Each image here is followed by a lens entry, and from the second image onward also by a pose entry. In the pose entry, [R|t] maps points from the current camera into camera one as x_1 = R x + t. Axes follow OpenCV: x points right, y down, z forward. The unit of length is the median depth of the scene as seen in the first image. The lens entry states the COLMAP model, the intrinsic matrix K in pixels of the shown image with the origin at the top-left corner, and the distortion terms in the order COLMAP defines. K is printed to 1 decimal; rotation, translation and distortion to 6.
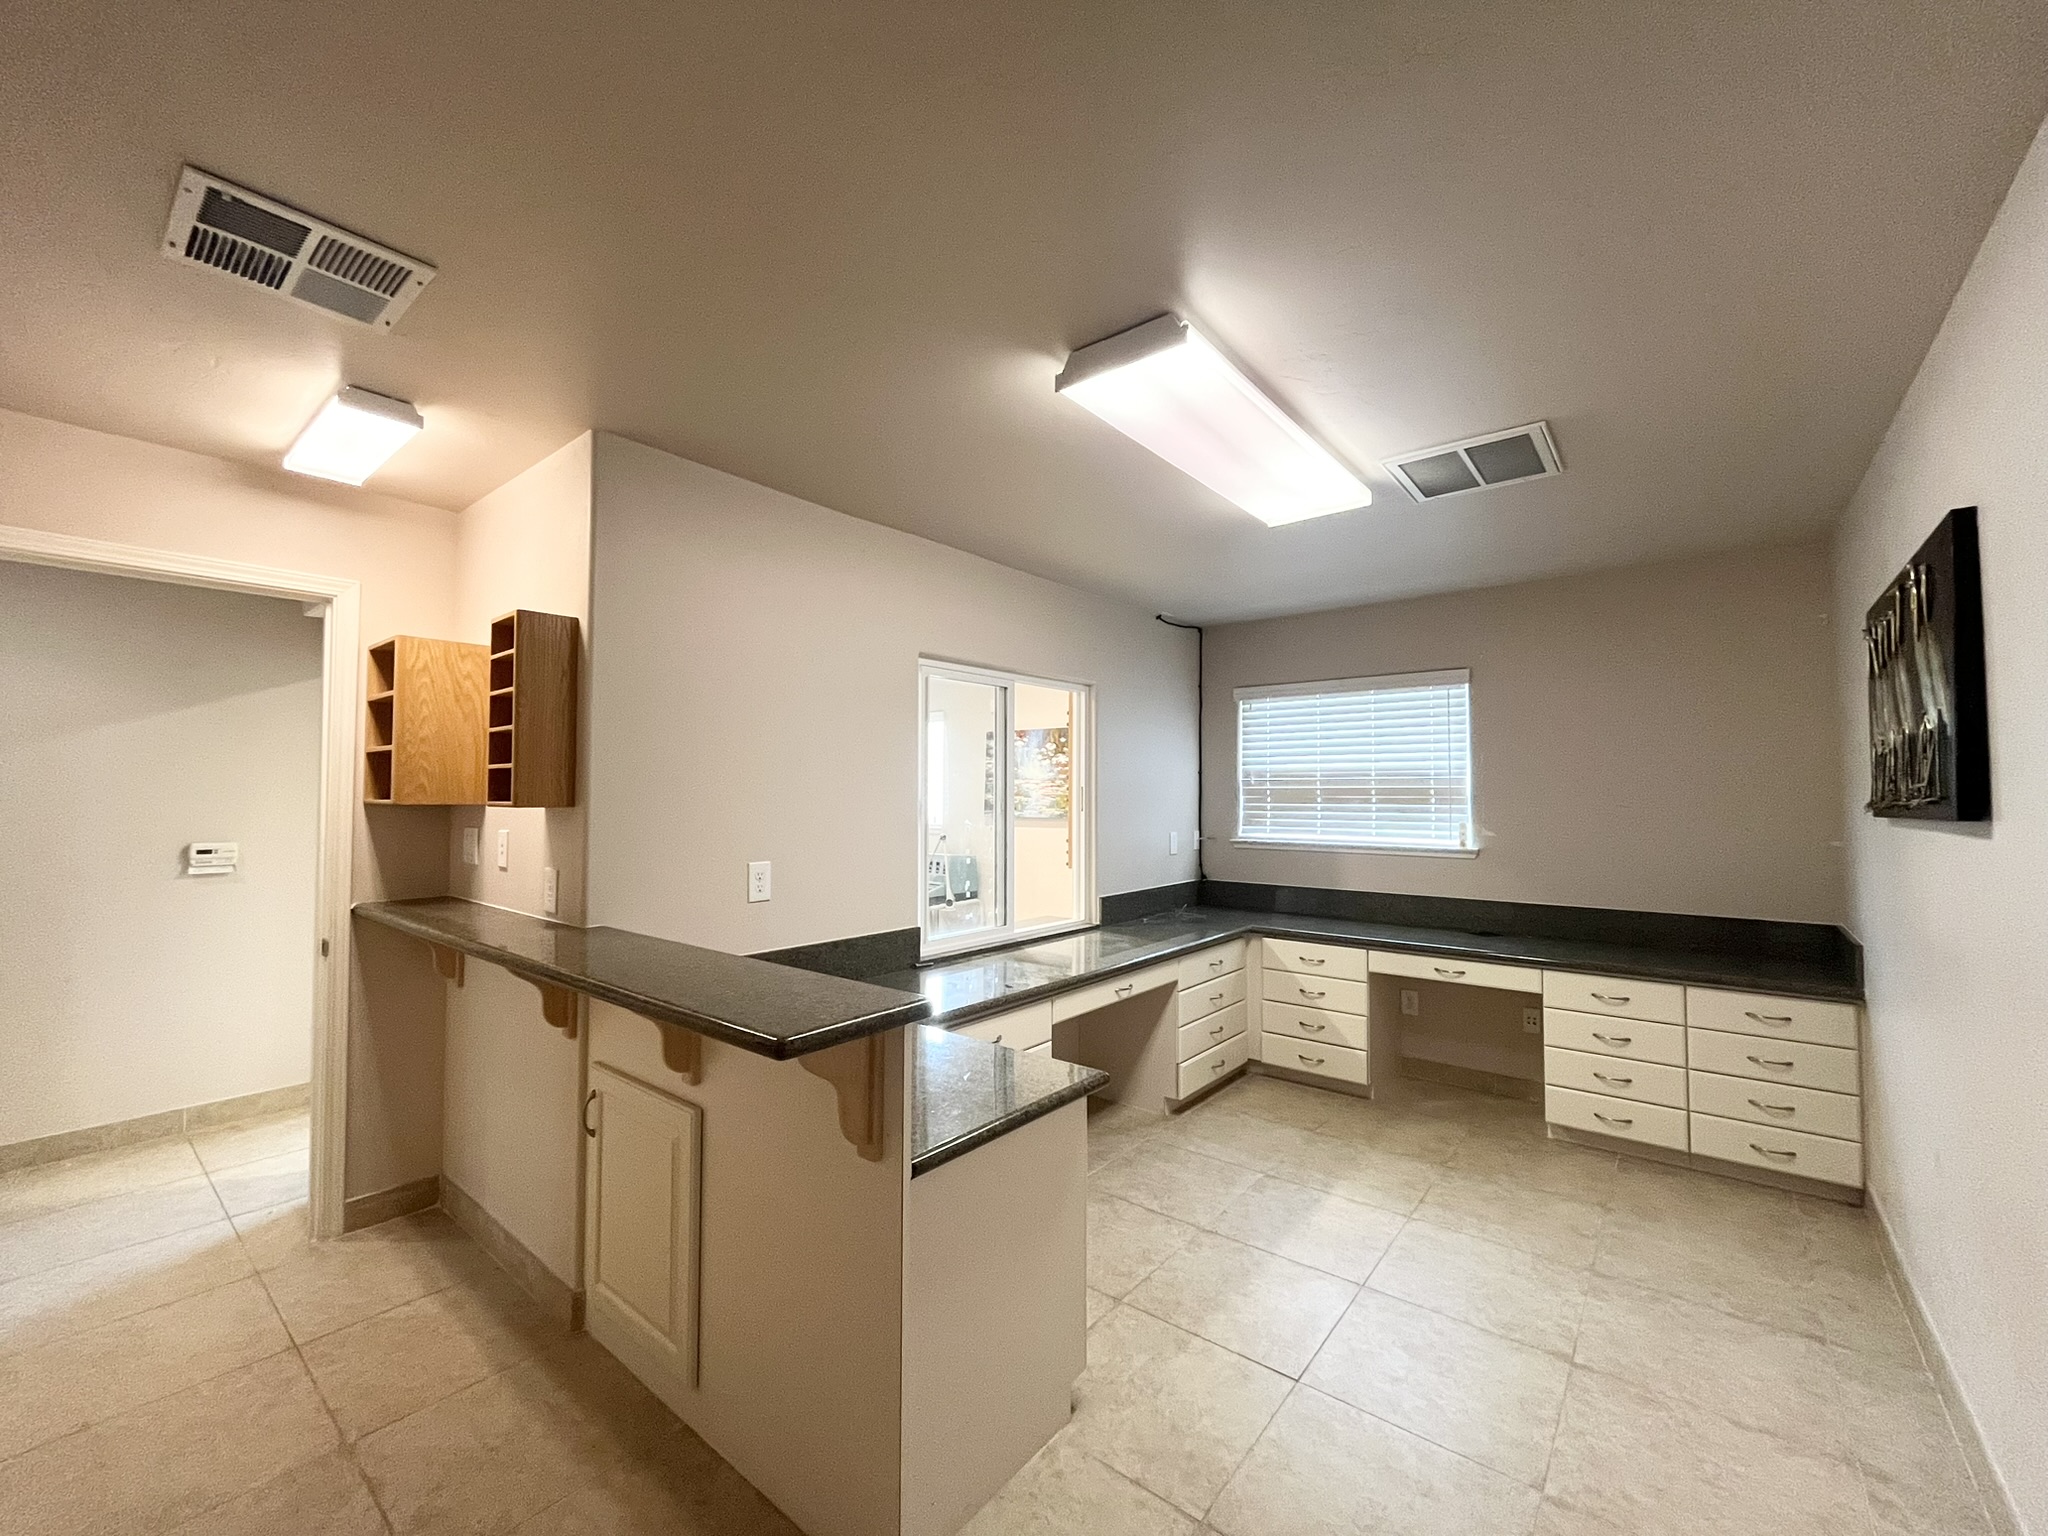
lens RADIAL K [[830.2, 0, 1013.7], [0, 830.2, 771.3], [0, 0, 1]] dist [-0.002634, -0.000535]
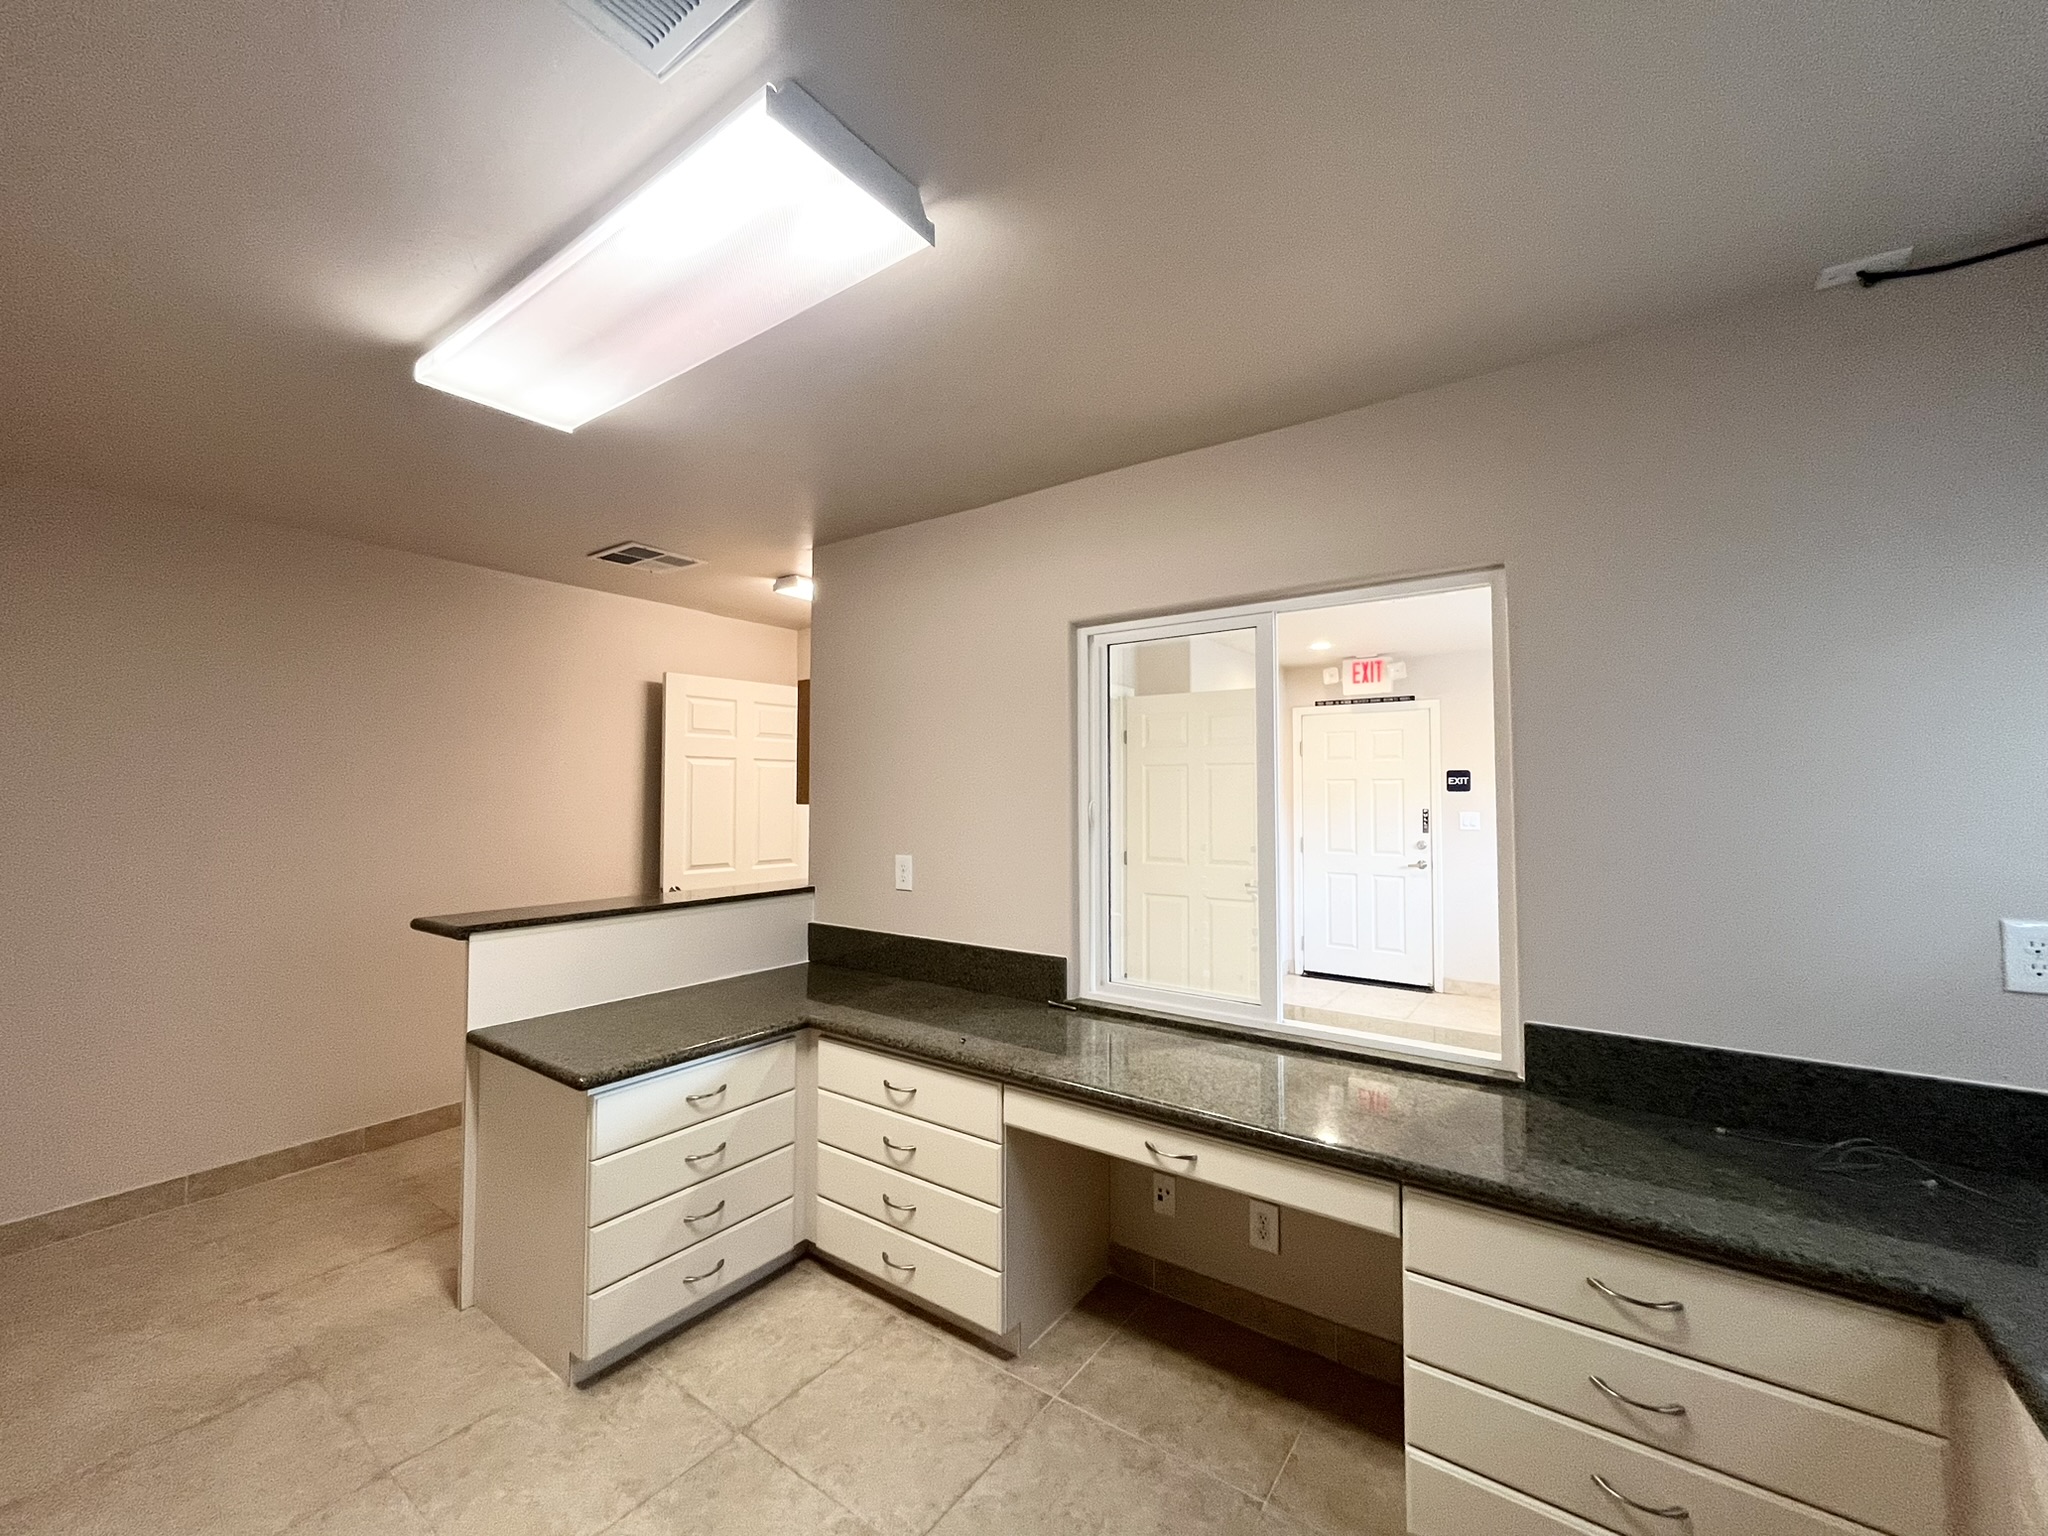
lens RADIAL K [[830.2, 0, 1023.2], [0, 830.2, 769.7], [0, 0, 1]] dist [-0.002634, -0.000535]
pose [[0.062972, -0.030642, -0.997545, 0.782301], [0.028346, 0.999180, -0.028902, 0.027322], [0.997613, -0.026456, 0.063789, 1.010164]]
